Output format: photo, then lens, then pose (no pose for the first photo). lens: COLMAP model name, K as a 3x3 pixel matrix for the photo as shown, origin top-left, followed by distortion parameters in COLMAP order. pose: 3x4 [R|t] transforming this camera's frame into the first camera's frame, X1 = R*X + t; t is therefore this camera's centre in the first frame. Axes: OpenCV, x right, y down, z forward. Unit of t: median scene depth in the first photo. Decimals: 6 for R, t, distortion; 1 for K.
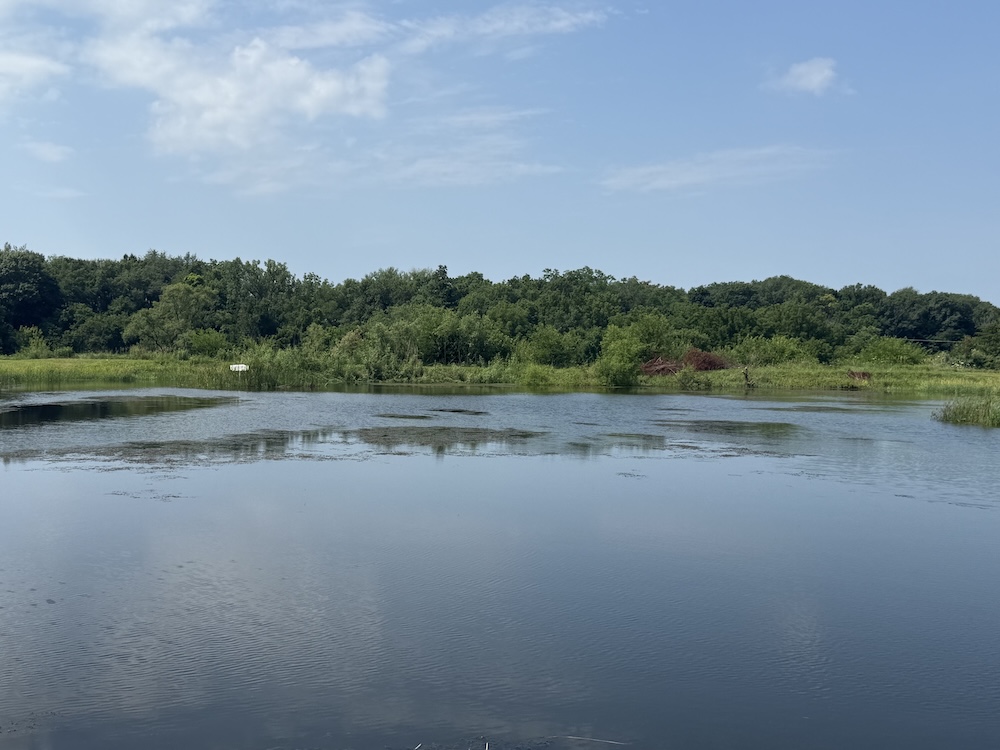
lens RADIAL K [[1211.0, 0, 499.0], [0, 1211.0, 367.6], [0, 0, 1]] dist [0.103781, 0.000000]
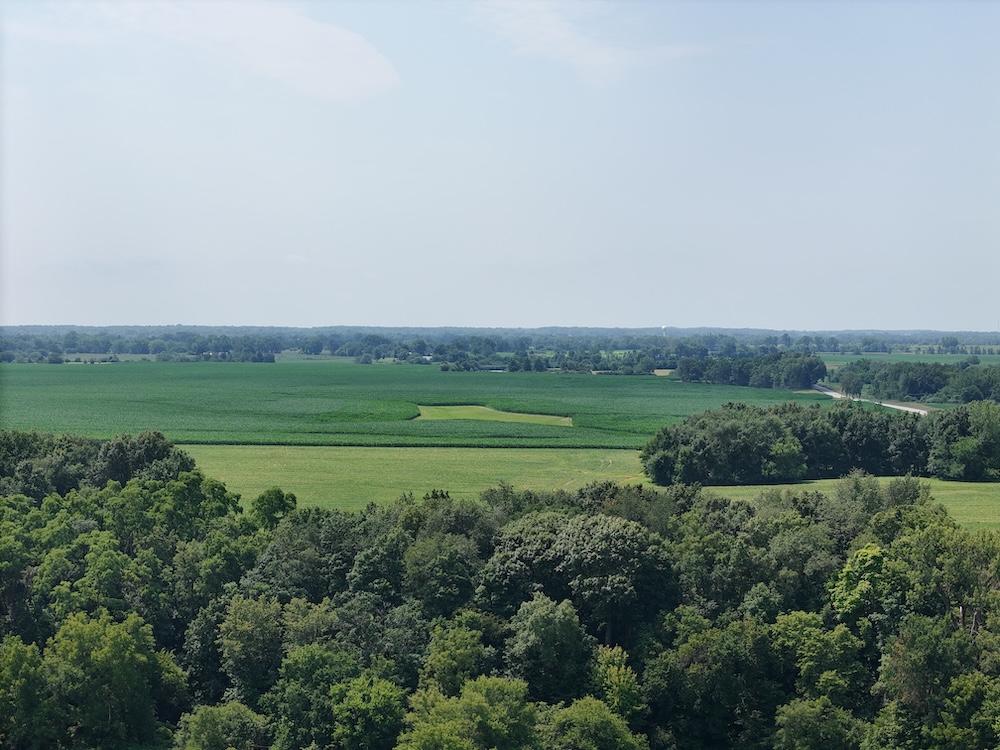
lens RADIAL K [[2007.1, 0, 500.4], [0, 2007.1, 375.8], [0, 0, 1]] dist [-0.152726, 0.000000]
pose [[0.815684, 0.006016, -0.578467, 0.193632], [-0.001198, 0.999961, 0.008711, -0.179011], [0.578497, -0.006412, 0.815660, 0.054401]]
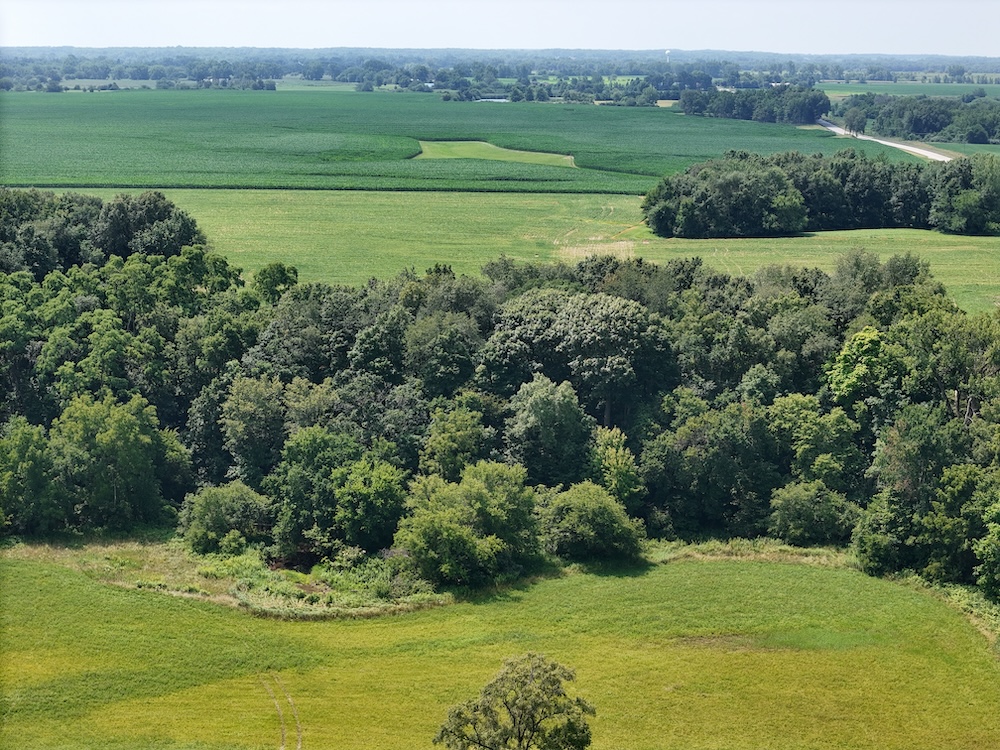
lens RADIAL K [[2007.1, 0, 499.7], [0, 2007.1, 374.9], [0, 0, 1]] dist [-0.152726, 0.000000]
pose [[0.814728, 0.090113, -0.572798, 0.194549], [-0.005932, 0.989094, 0.147167, -0.211426], [0.579813, -0.116504, 0.806377, 0.054023]]
